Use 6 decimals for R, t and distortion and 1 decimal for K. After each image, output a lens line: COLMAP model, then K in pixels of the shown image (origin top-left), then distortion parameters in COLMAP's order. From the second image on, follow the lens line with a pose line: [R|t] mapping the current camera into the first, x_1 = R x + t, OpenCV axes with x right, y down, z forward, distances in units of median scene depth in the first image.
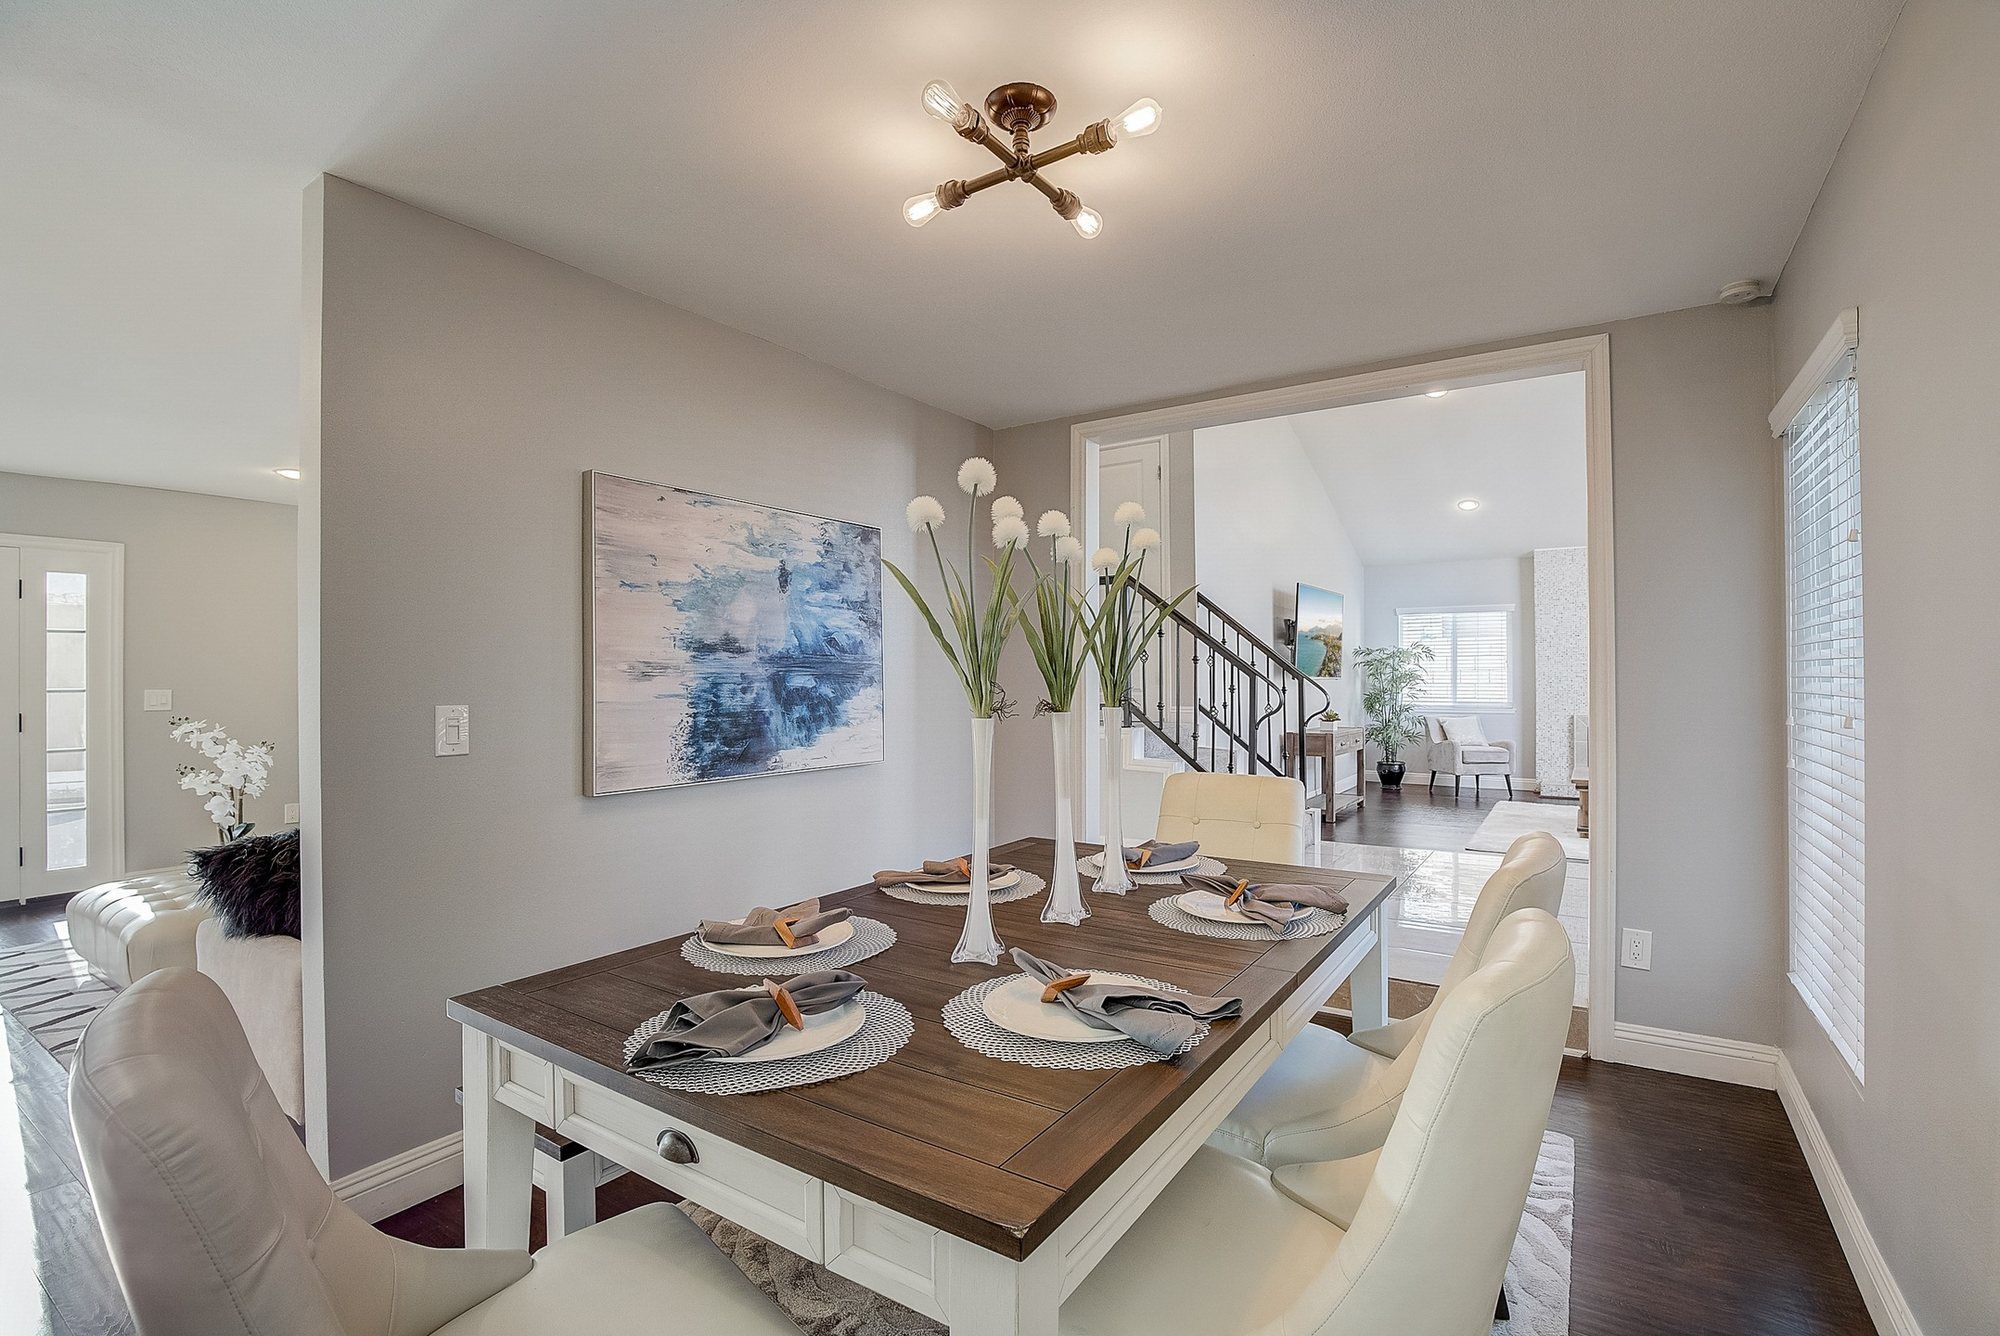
lens RADIAL K [[919.2, 0, 1000.5], [0, 919.2, 680.1], [0, 0, 1]] dist [-0.021723, 0.000048]
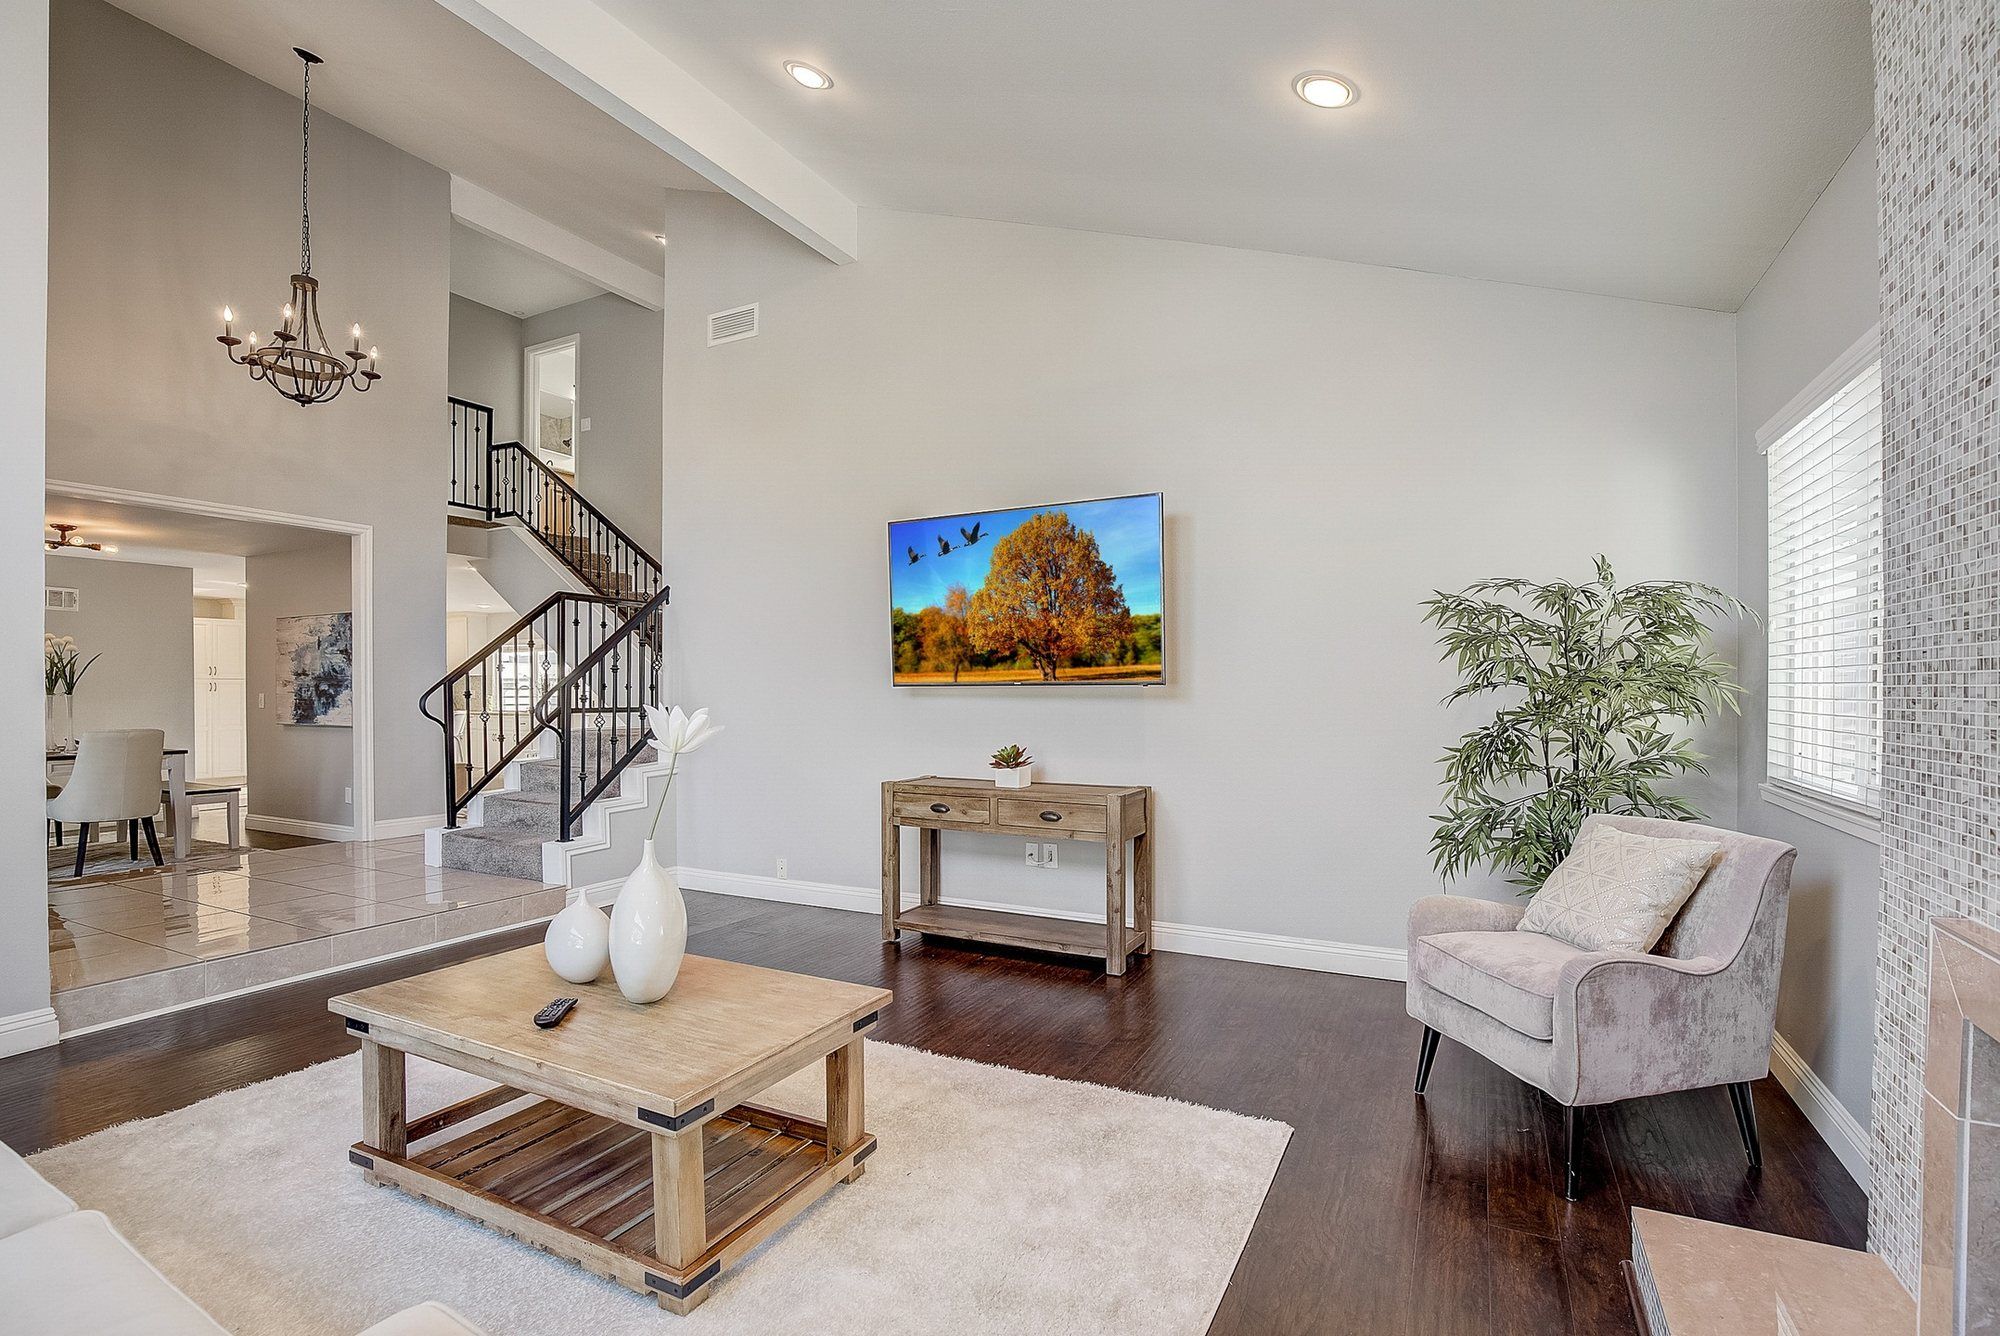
lens RADIAL K [[919.2, 0, 1003.5], [0, 919.2, 672.2], [0, 0, 1]] dist [-0.021723, 0.000048]
pose [[0.126300, 0.004751, -0.991981, 2.386858], [0.009331, 0.999939, 0.005978, -0.035790], [0.991948, -0.010011, 0.126248, 2.525080]]
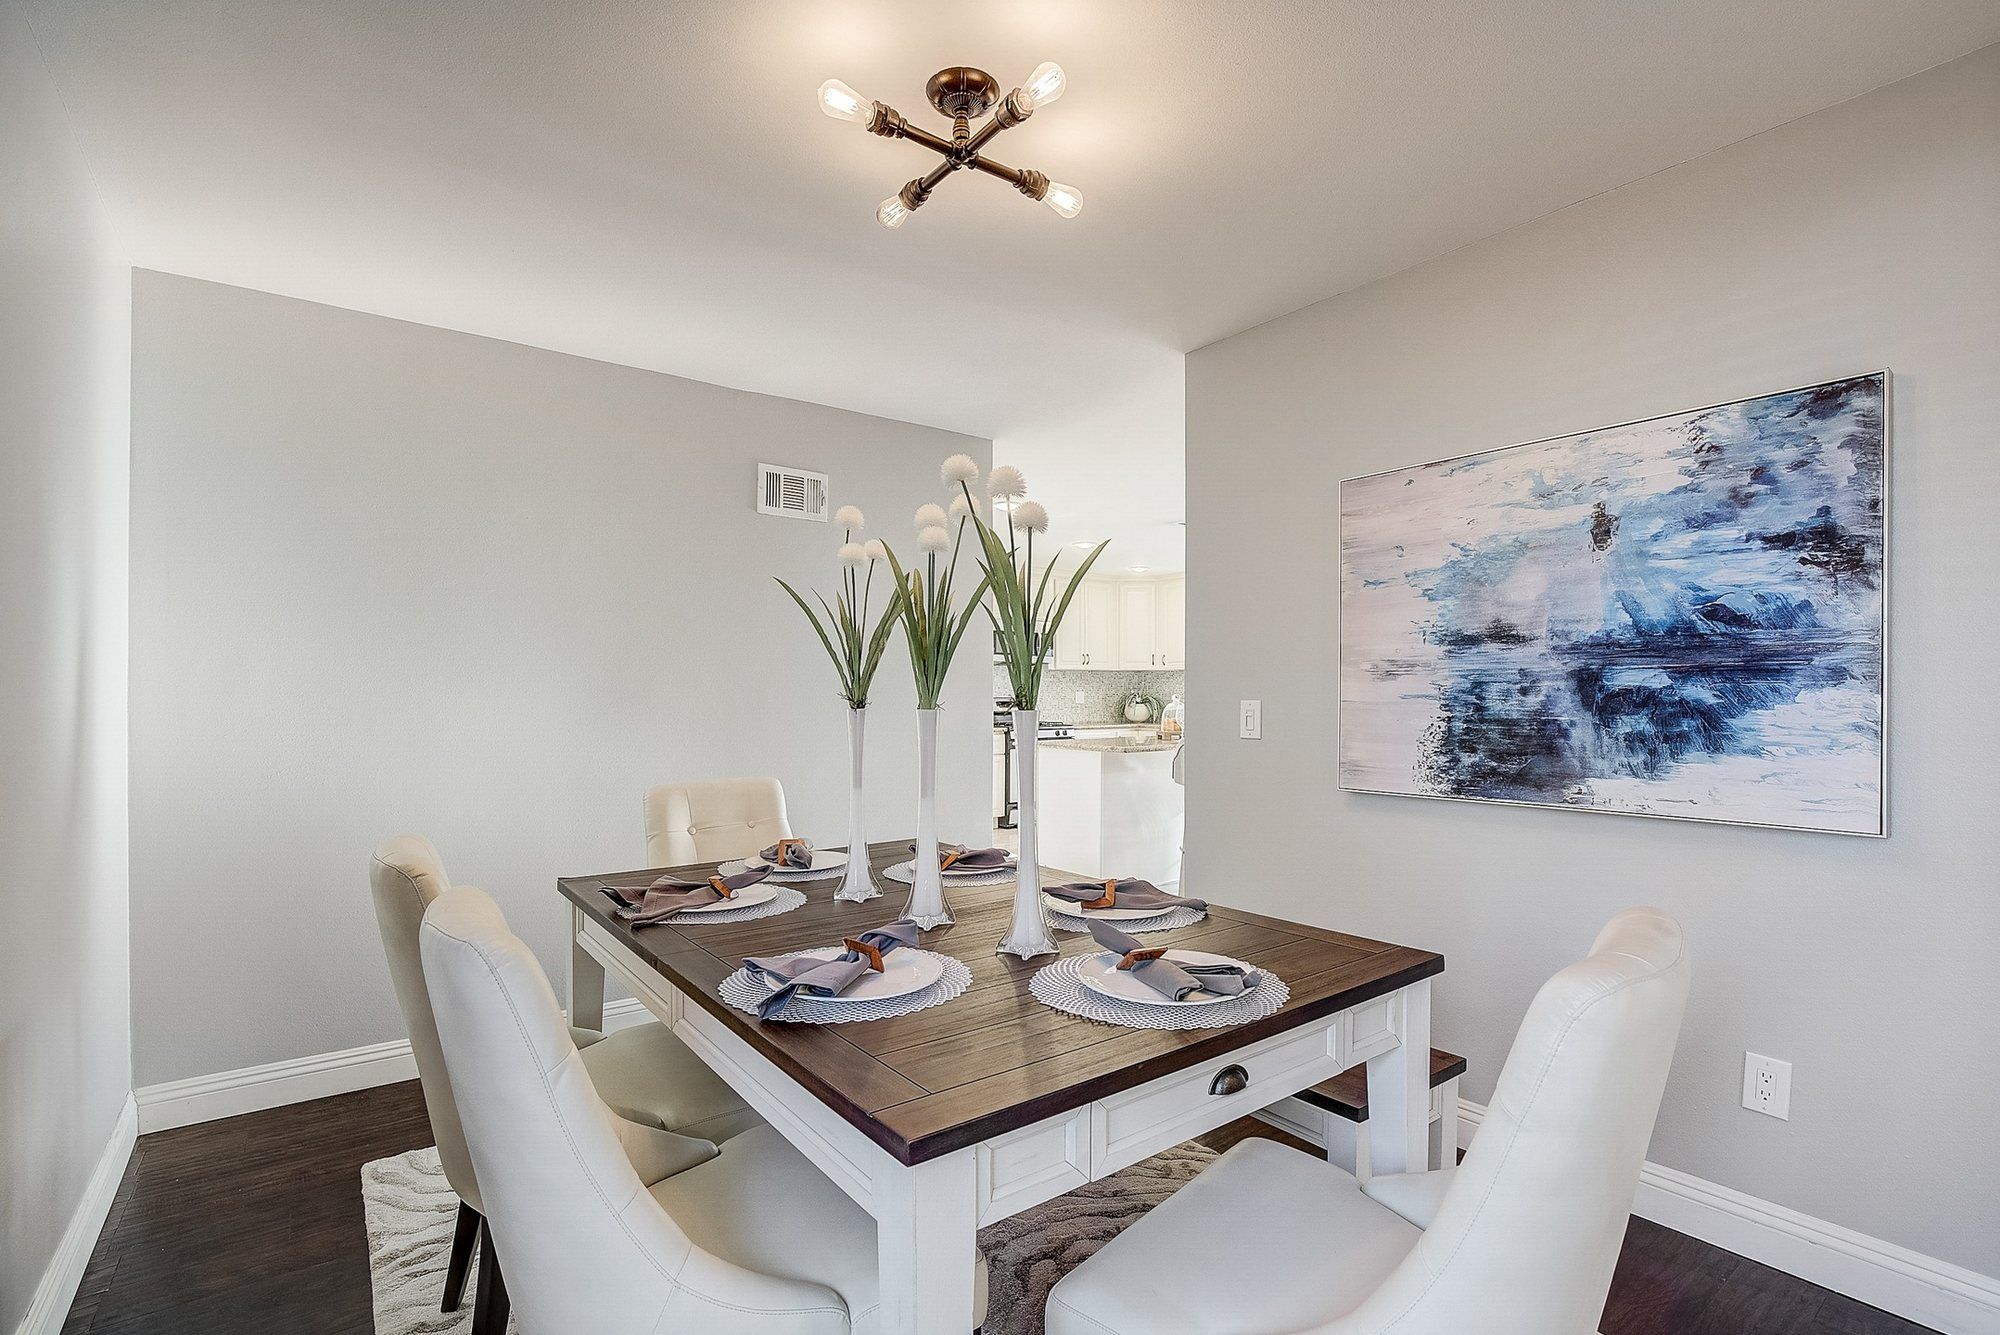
lens RADIAL K [[919.2, 0, 1016.4], [0, 919.2, 698.4], [0, 0, 1]] dist [-0.021723, 0.000048]
pose [[-0.312173, 0.010345, -0.949969, 0.562161], [0.003049, 0.999946, 0.009888, 0.008111], [0.950020, 0.000190, -0.312188, 0.814654]]
